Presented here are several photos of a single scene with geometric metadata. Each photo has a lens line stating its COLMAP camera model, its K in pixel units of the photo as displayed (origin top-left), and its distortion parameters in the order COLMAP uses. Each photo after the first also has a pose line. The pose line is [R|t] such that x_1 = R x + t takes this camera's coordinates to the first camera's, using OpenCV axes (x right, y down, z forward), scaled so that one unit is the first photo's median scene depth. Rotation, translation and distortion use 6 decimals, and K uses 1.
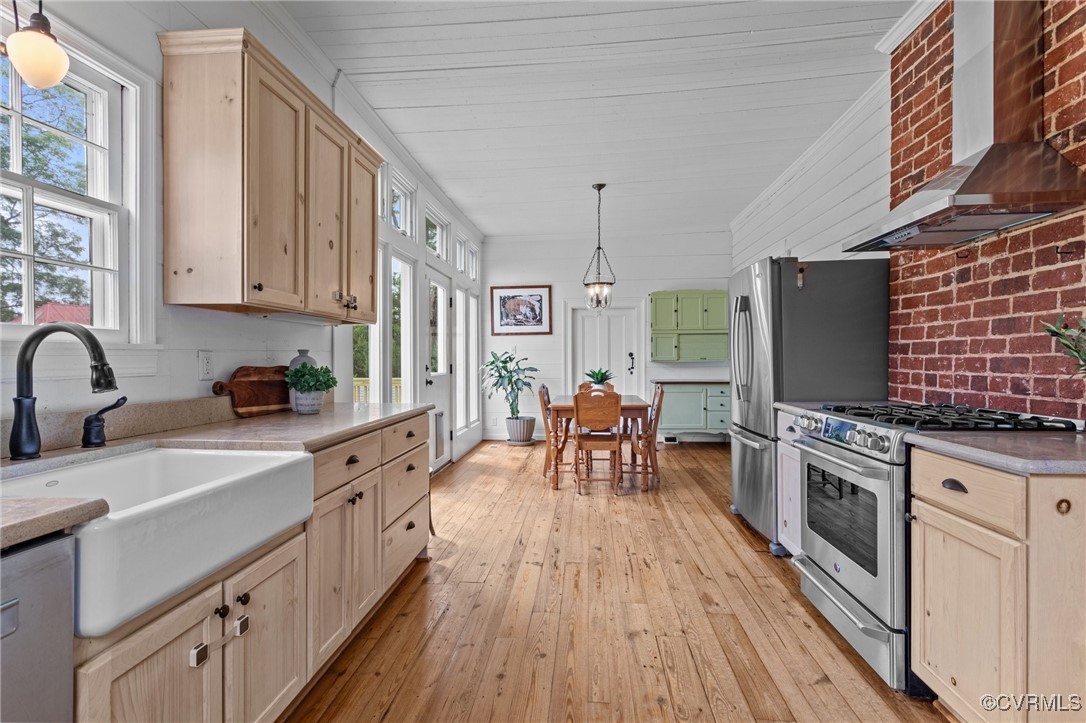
lens RADIAL K [[510.4, 0, 543.6], [0, 510.4, 364.1], [0, 0, 1]] dist [0.002570, 0.000164]
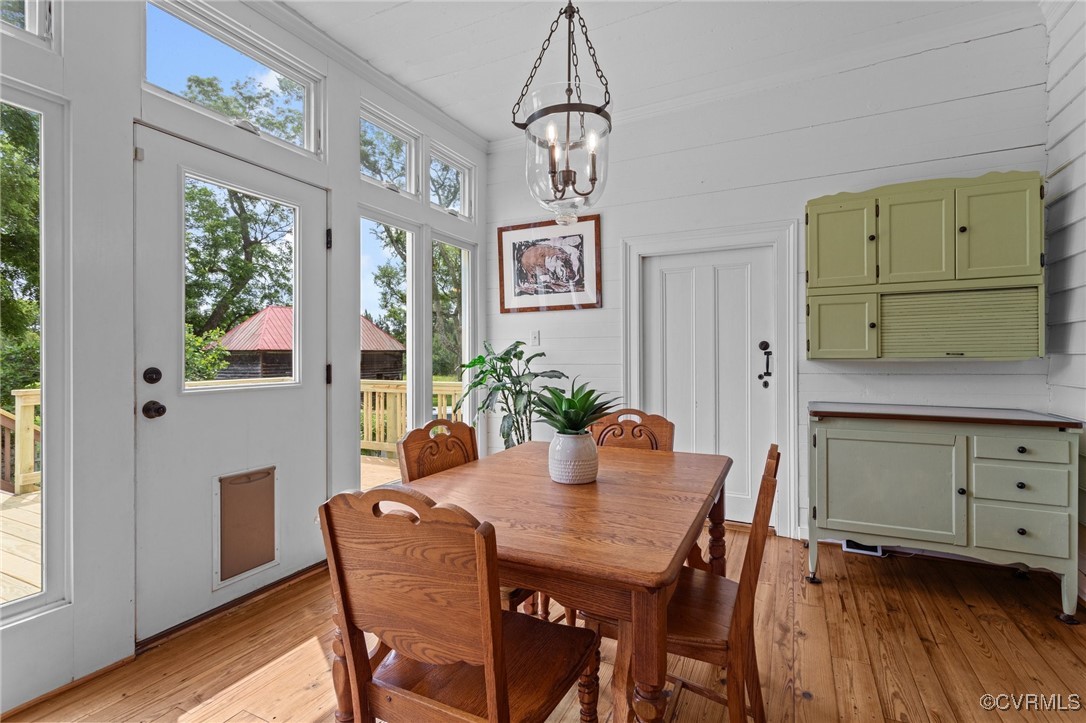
lens RADIAL K [[510.4, 0, 539.2], [0, 510.4, 354.0], [0, 0, 1]] dist [0.002570, 0.000164]
pose [[0.933859, 0.001701, -0.357637, 0.145257], [-0.005230, 0.999947, -0.008899, -0.005476], [0.357602, 0.010181, 0.933818, 0.486540]]
